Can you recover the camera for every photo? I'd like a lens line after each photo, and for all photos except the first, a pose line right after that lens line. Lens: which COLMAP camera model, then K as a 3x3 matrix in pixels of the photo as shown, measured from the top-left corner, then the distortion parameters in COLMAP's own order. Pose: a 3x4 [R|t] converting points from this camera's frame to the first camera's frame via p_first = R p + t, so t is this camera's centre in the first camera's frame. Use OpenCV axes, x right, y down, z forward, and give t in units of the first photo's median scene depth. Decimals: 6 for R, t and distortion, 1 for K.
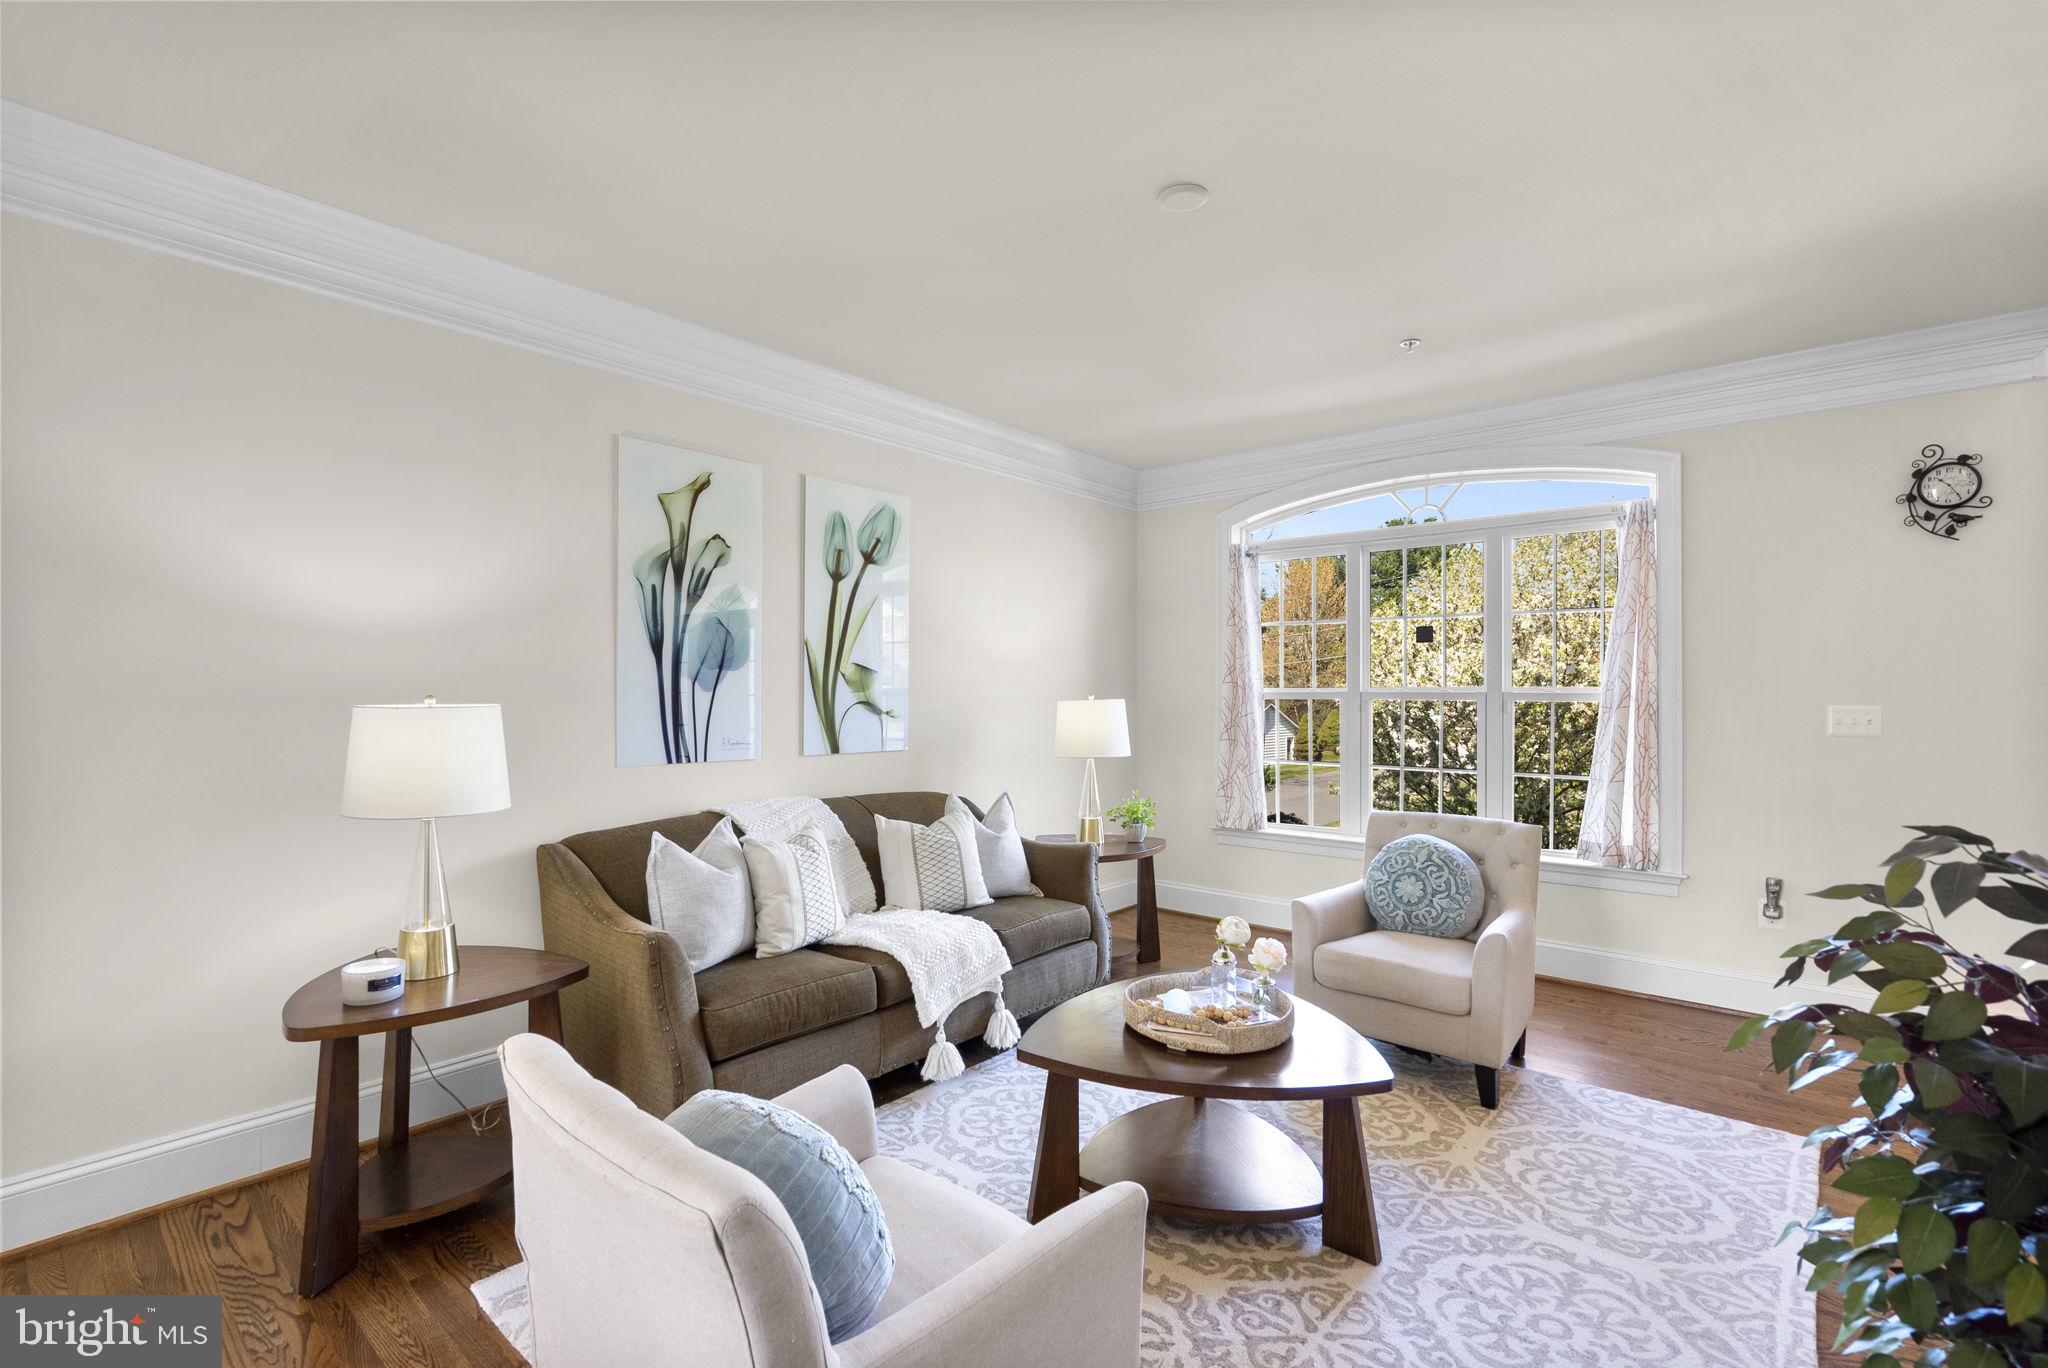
lens RADIAL K [[948.2, 0, 1032.8], [0, 948.2, 685.0], [0, 0, 1]] dist [0.004072, 0.002373]
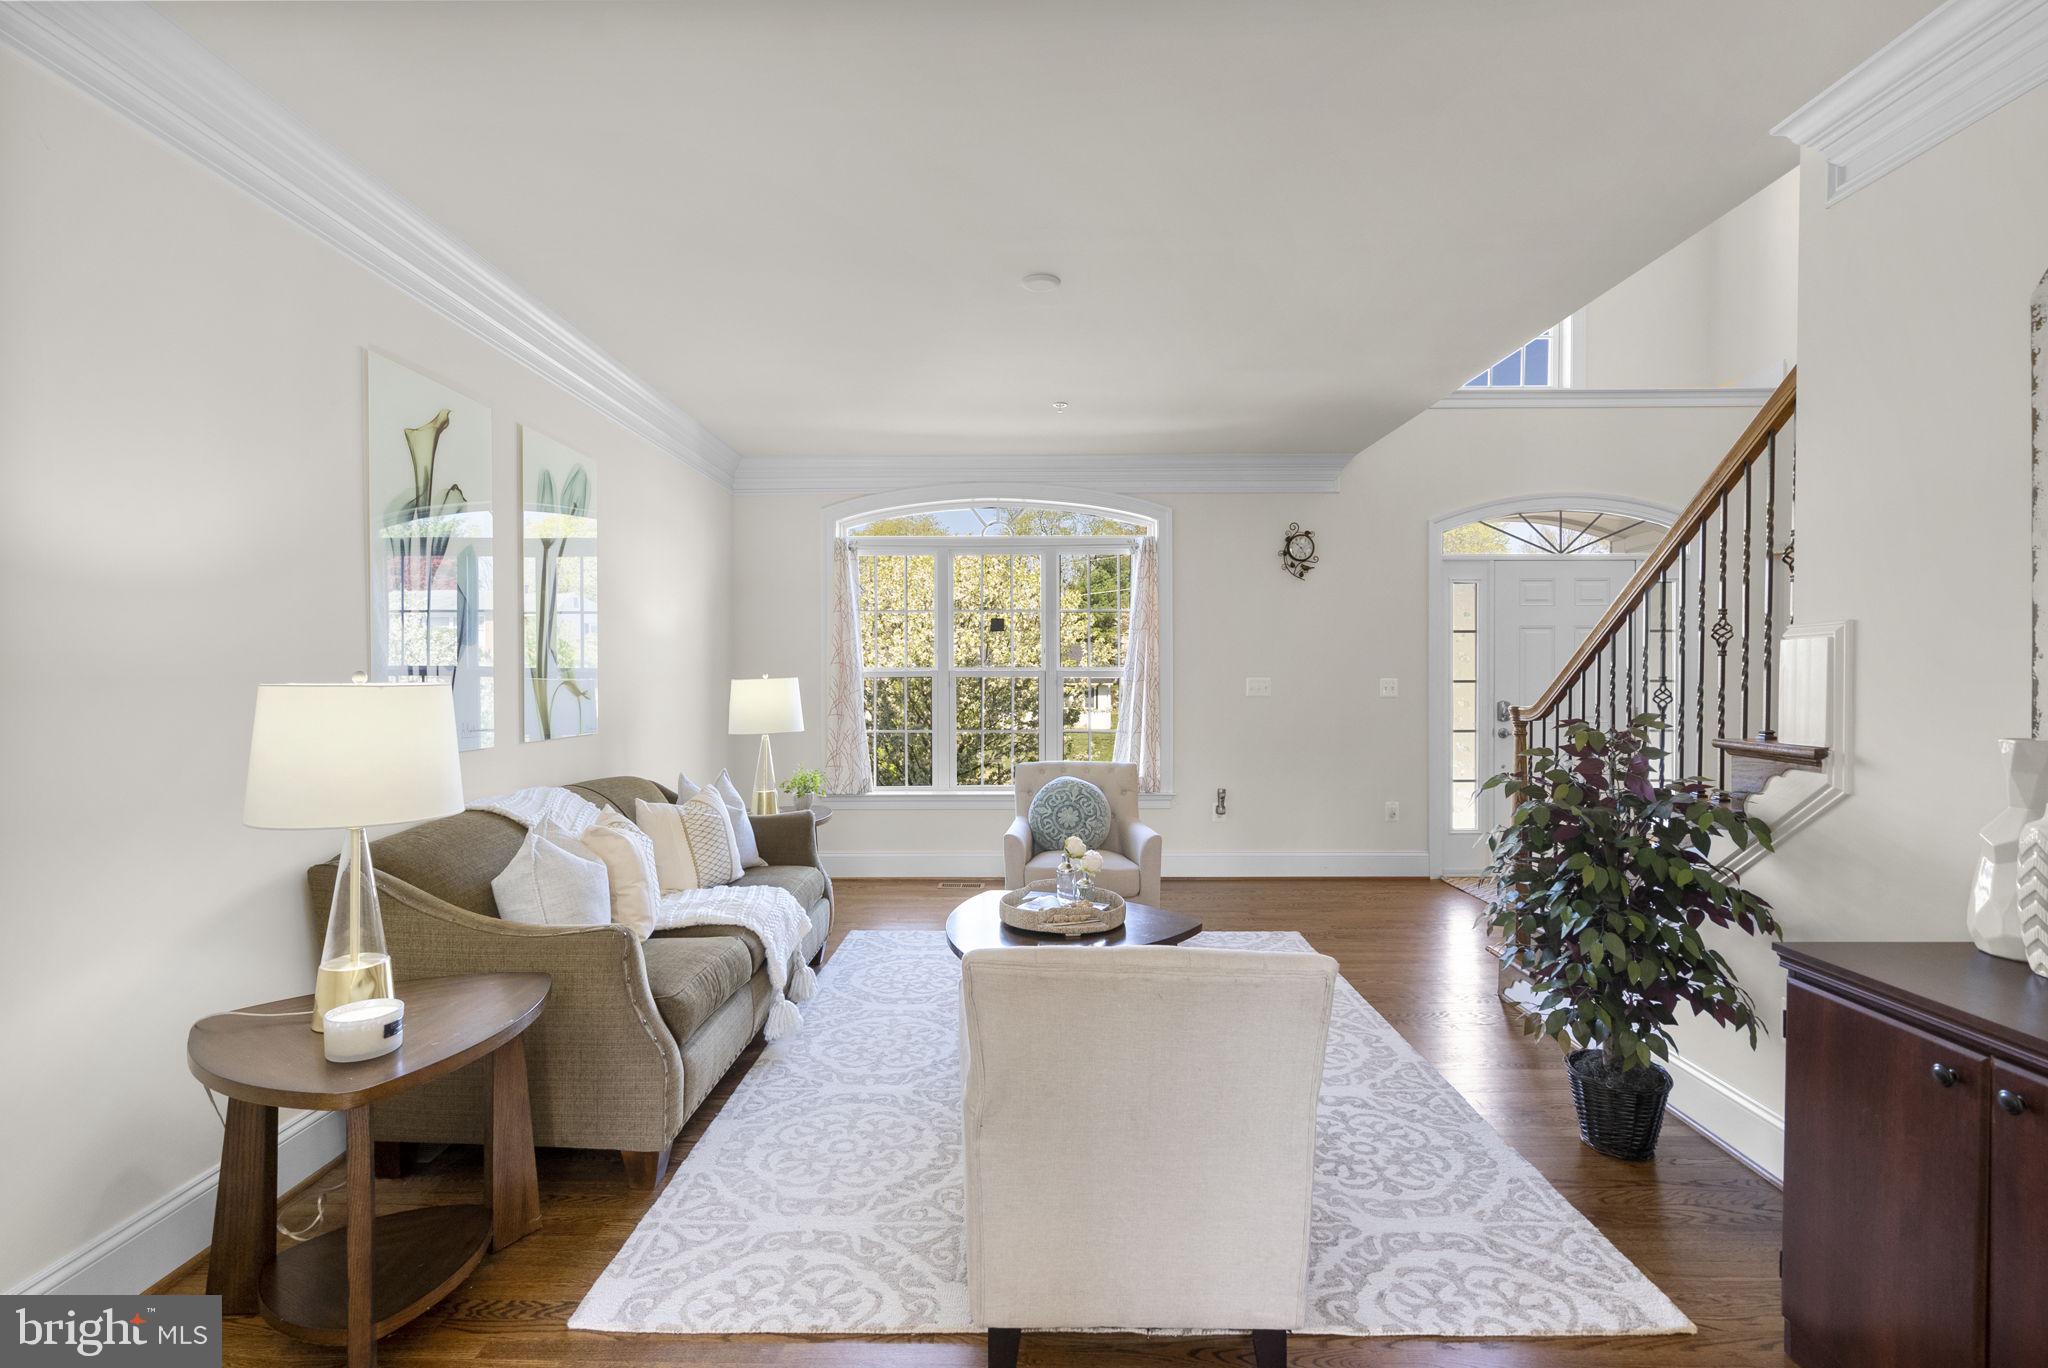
lens RADIAL K [[948.2, 0, 1029.9], [0, 948.2, 679.9], [0, 0, 1]] dist [0.004072, 0.002373]
pose [[0.761129, -0.008250, 0.648548, -0.501849], [0.001009, 0.999933, 0.011535, 0.006583], [-0.648600, -0.008125, 0.761086, 0.021271]]
